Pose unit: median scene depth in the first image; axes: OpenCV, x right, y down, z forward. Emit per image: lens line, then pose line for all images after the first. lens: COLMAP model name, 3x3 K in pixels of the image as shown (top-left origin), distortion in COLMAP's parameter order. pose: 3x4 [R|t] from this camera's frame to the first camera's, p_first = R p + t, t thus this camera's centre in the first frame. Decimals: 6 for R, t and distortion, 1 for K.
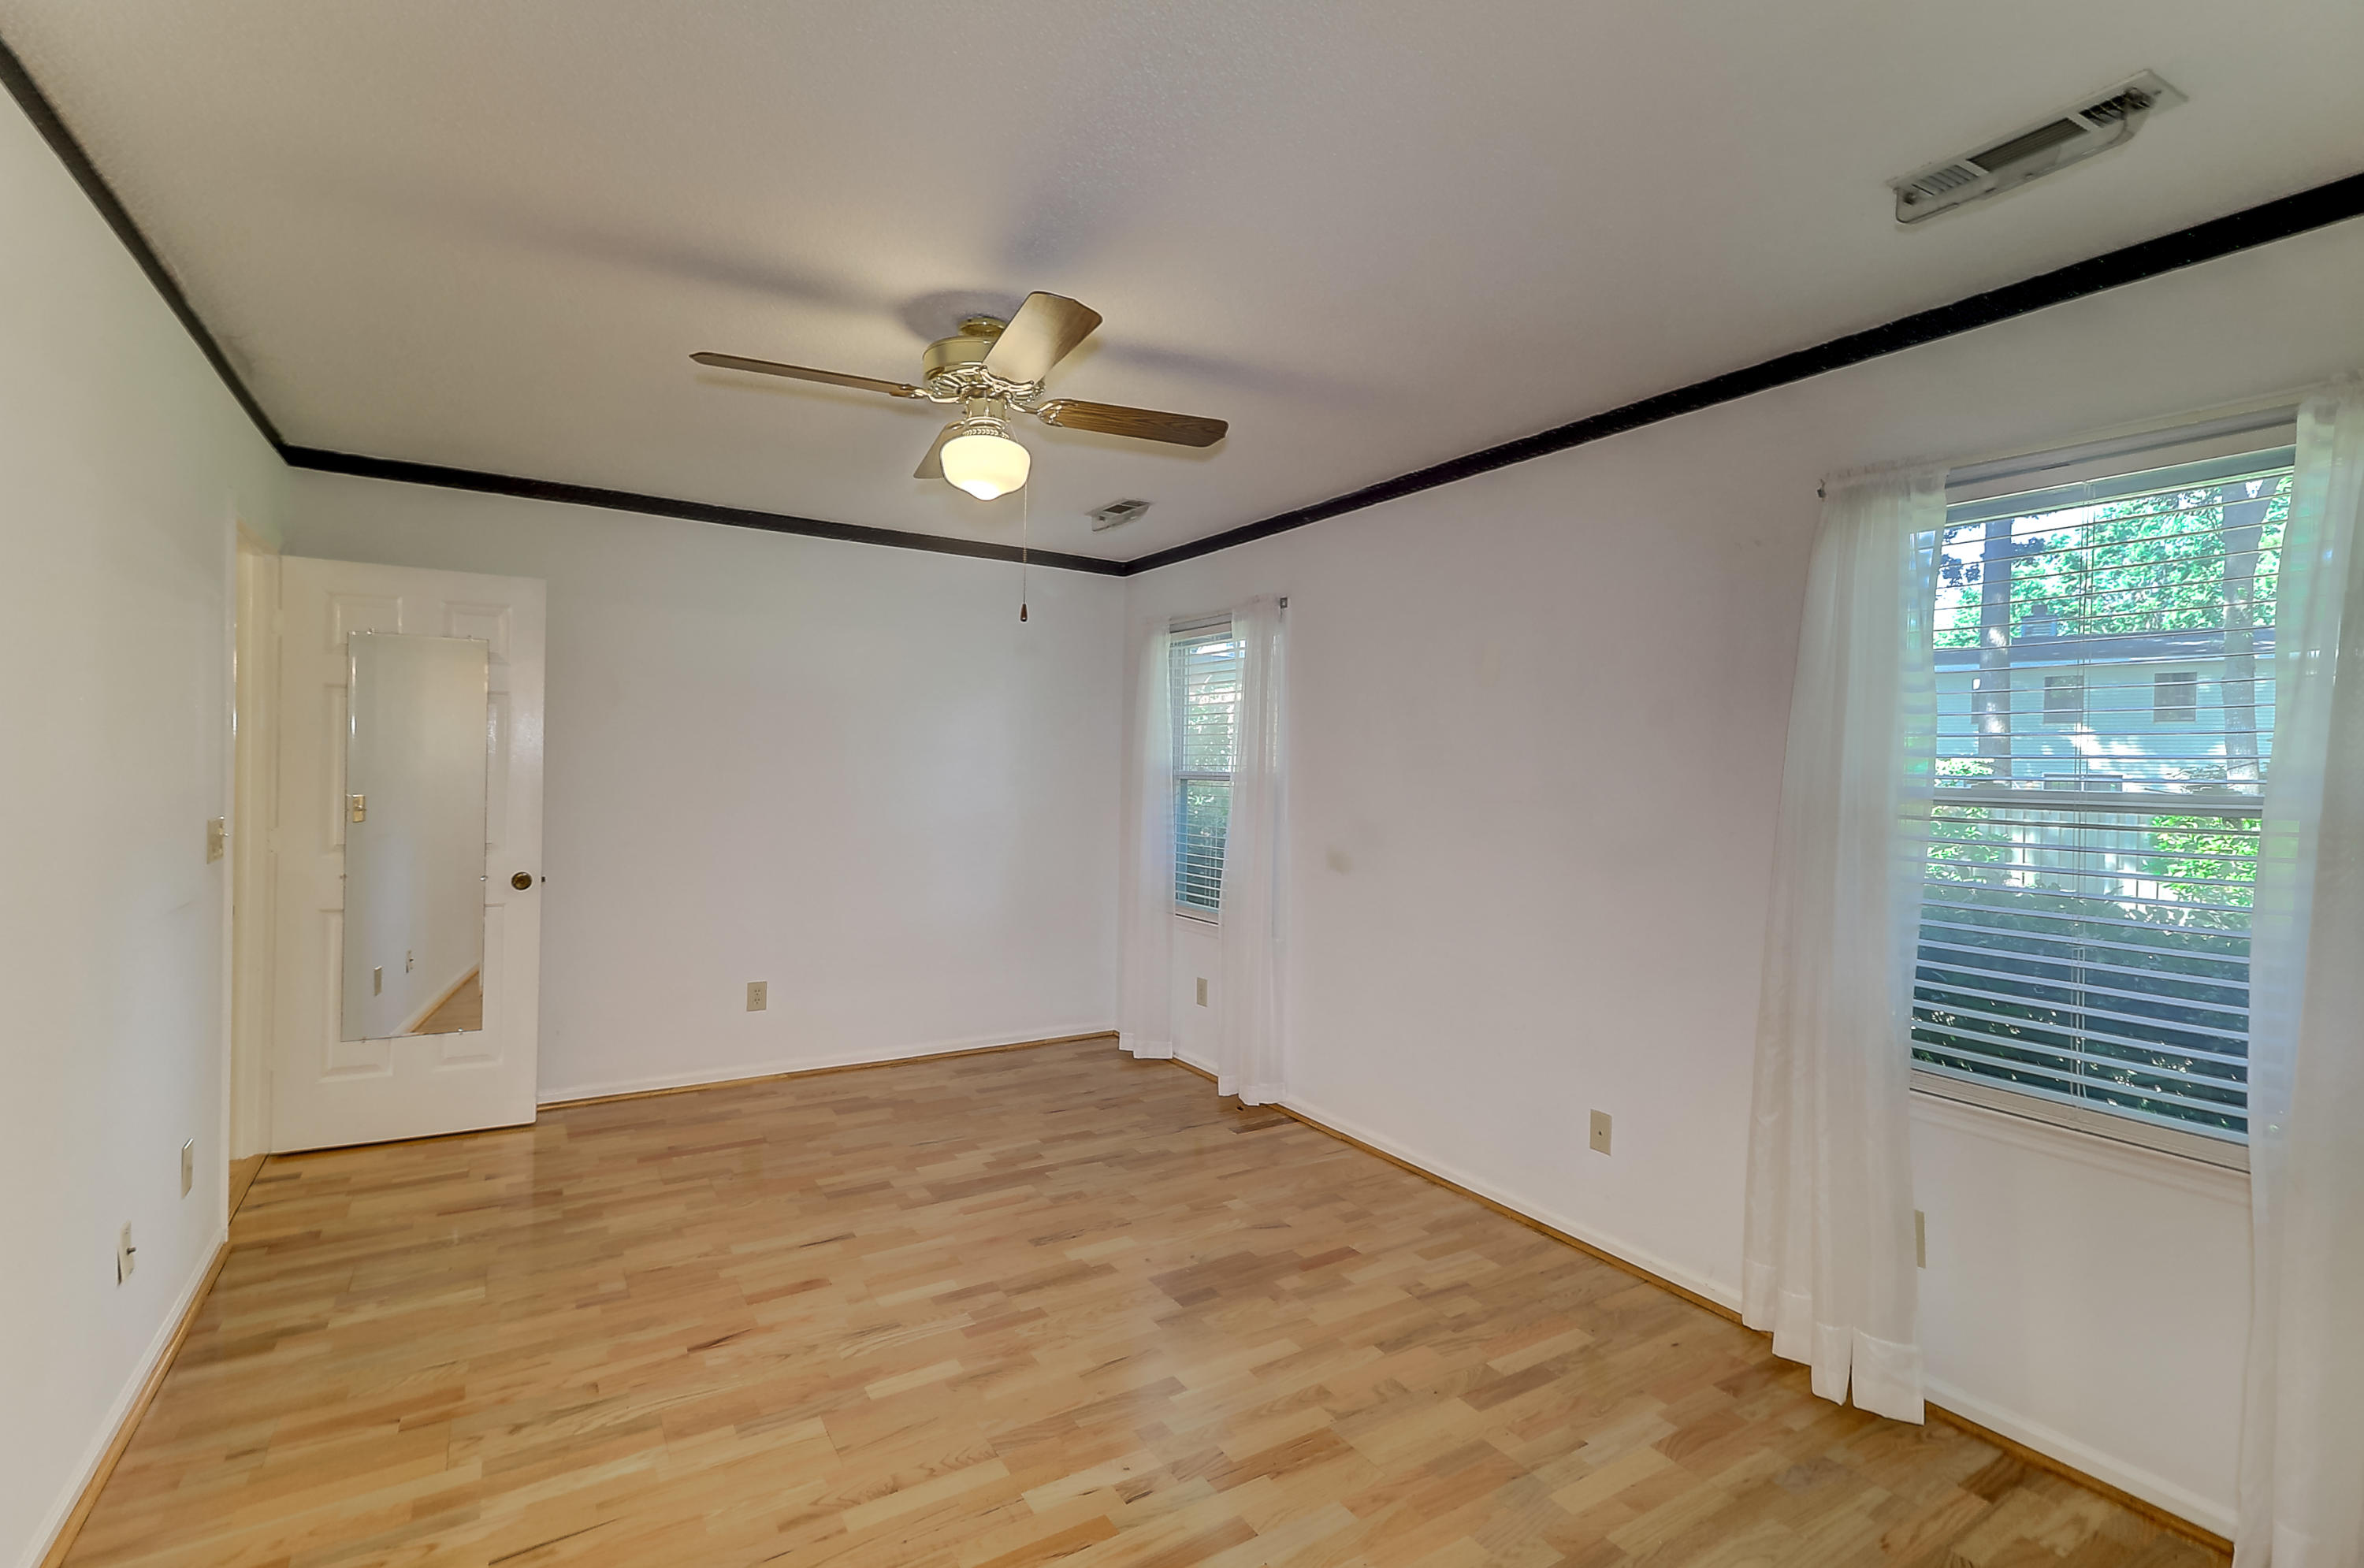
lens RADIAL K [[1078.7, 0, 1169.1], [0, 1078.7, 765.9], [0, 0, 1]] dist [0.022136, 0.000751]
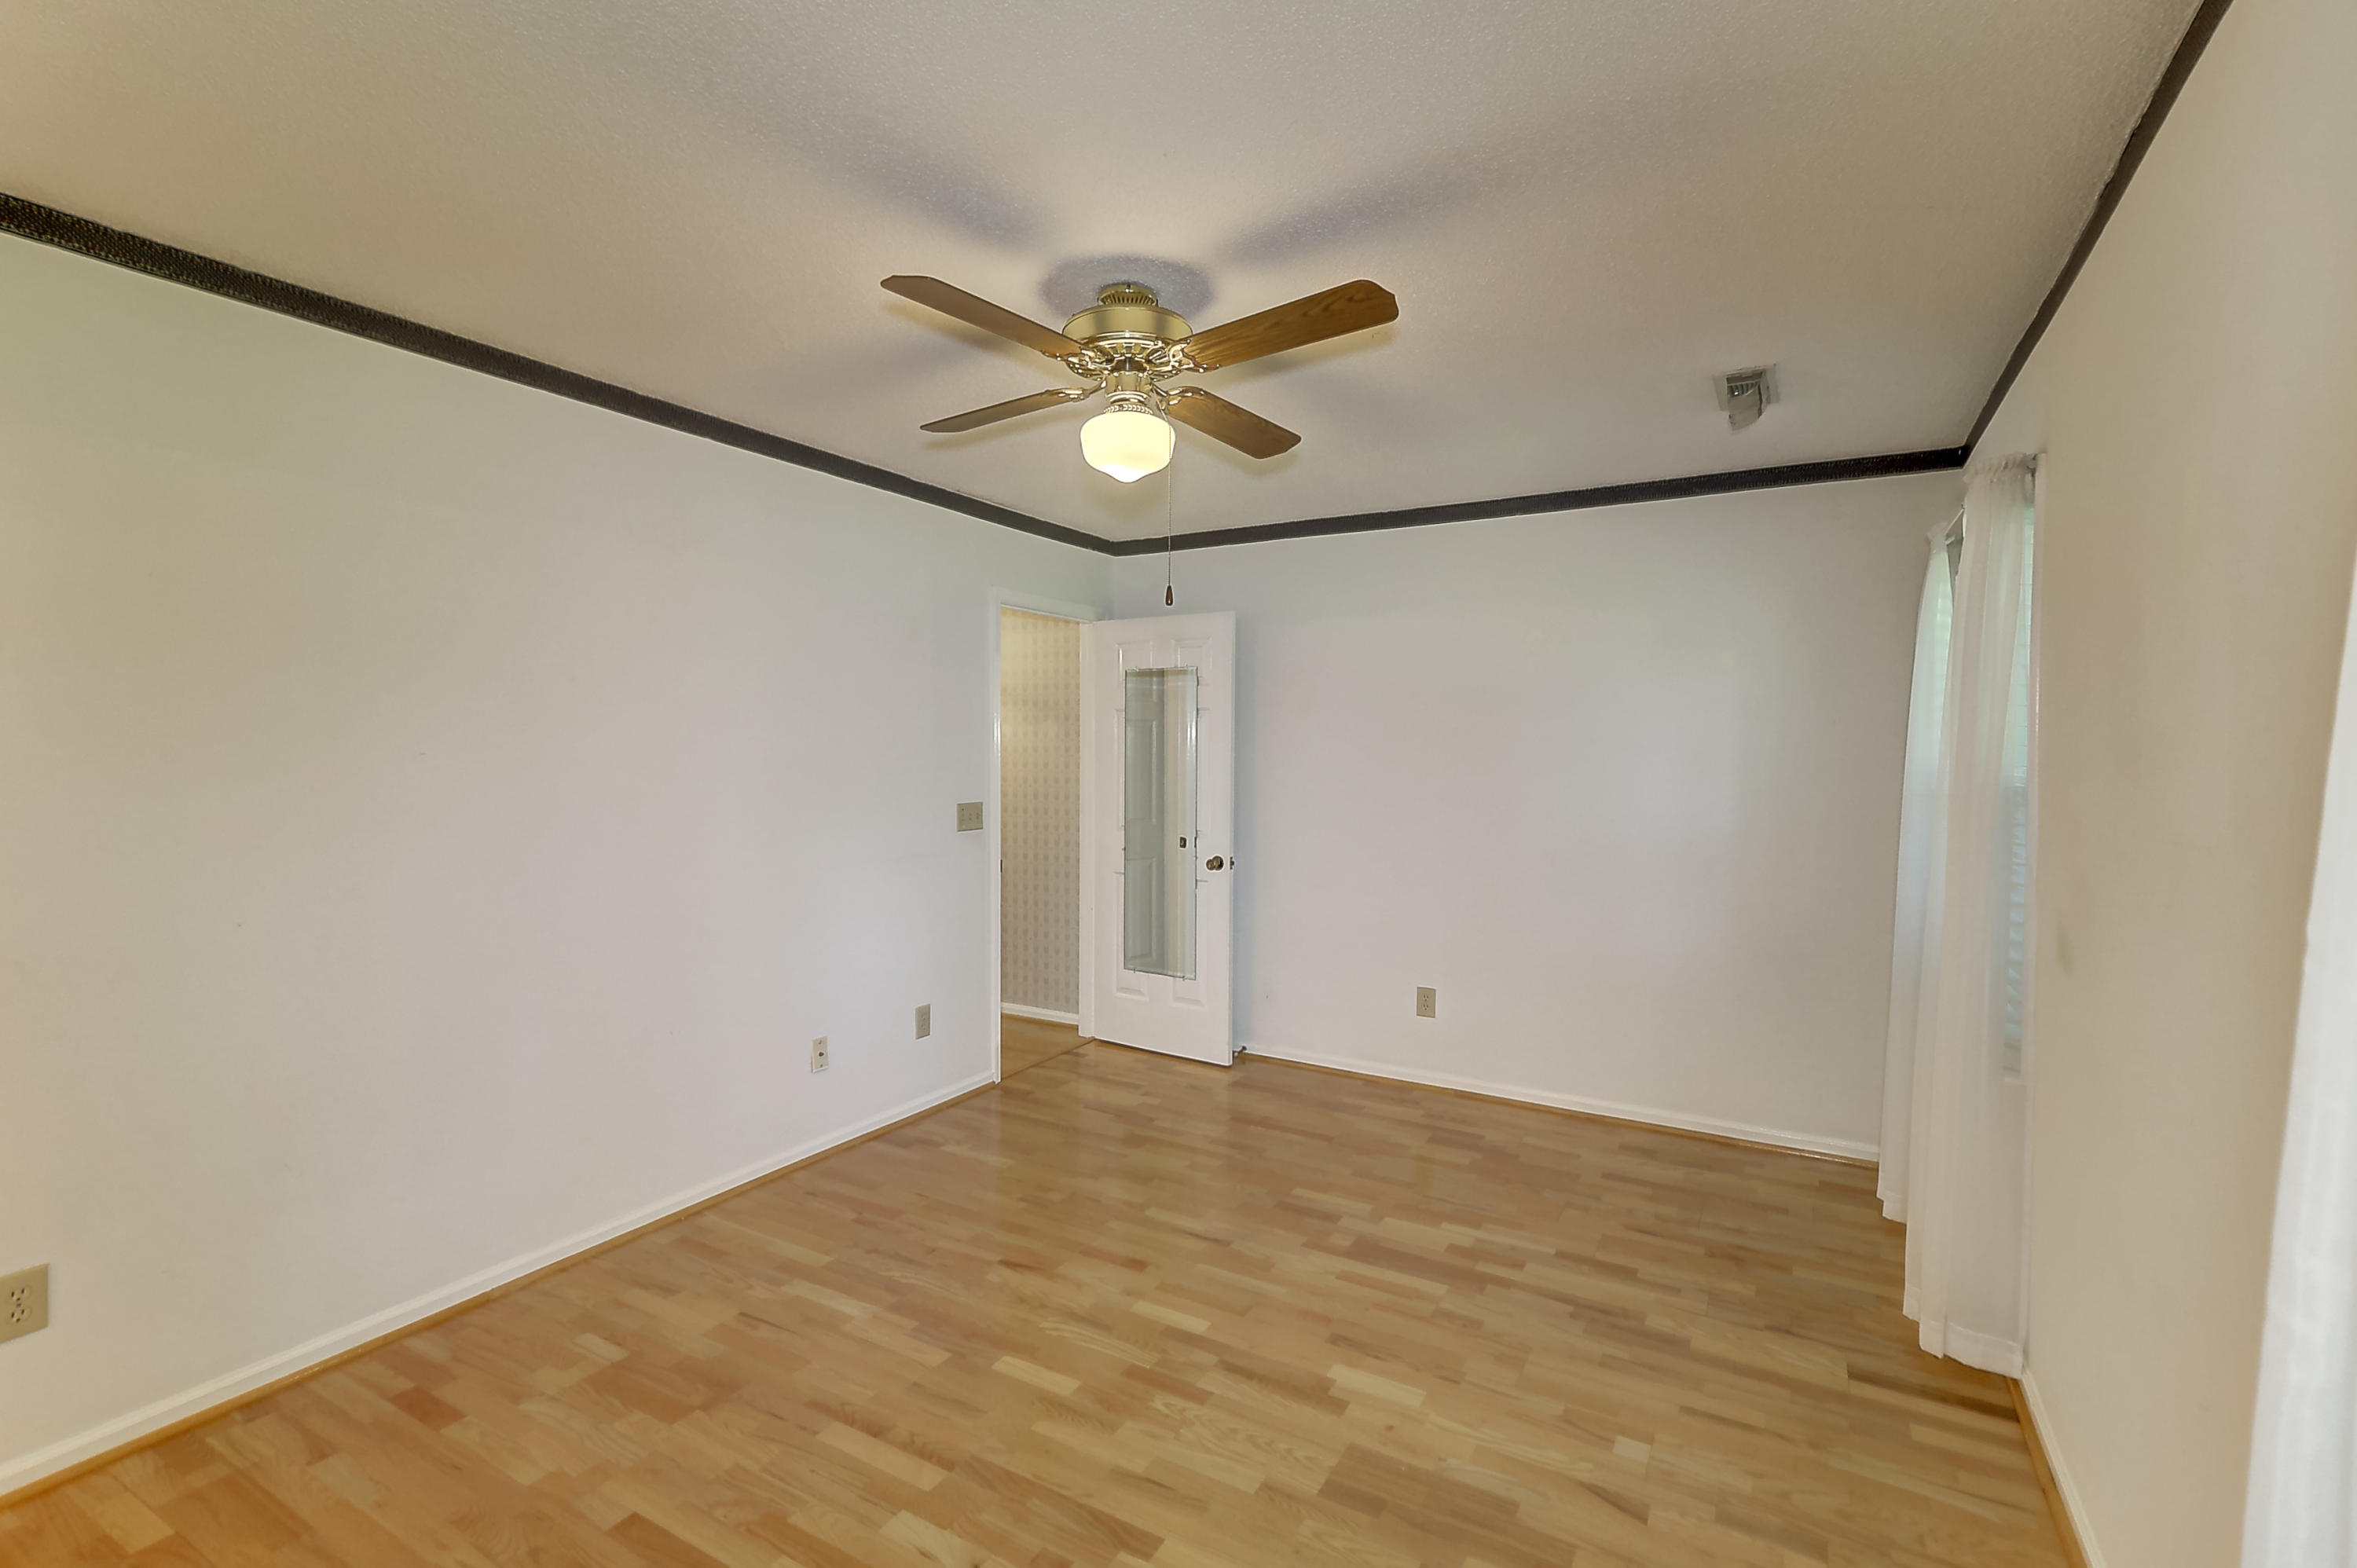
lens RADIAL K [[1075.4, 0, 1149.4], [0, 1075.4, 748.9], [0, 0, 1]] dist [0.022136, 0.000751]
pose [[0.458426, -0.018335, -0.888543, 0.489440], [0.004278, 0.999821, -0.018425, 0.001467], [0.888722, 0.004646, 0.458423, 0.429702]]
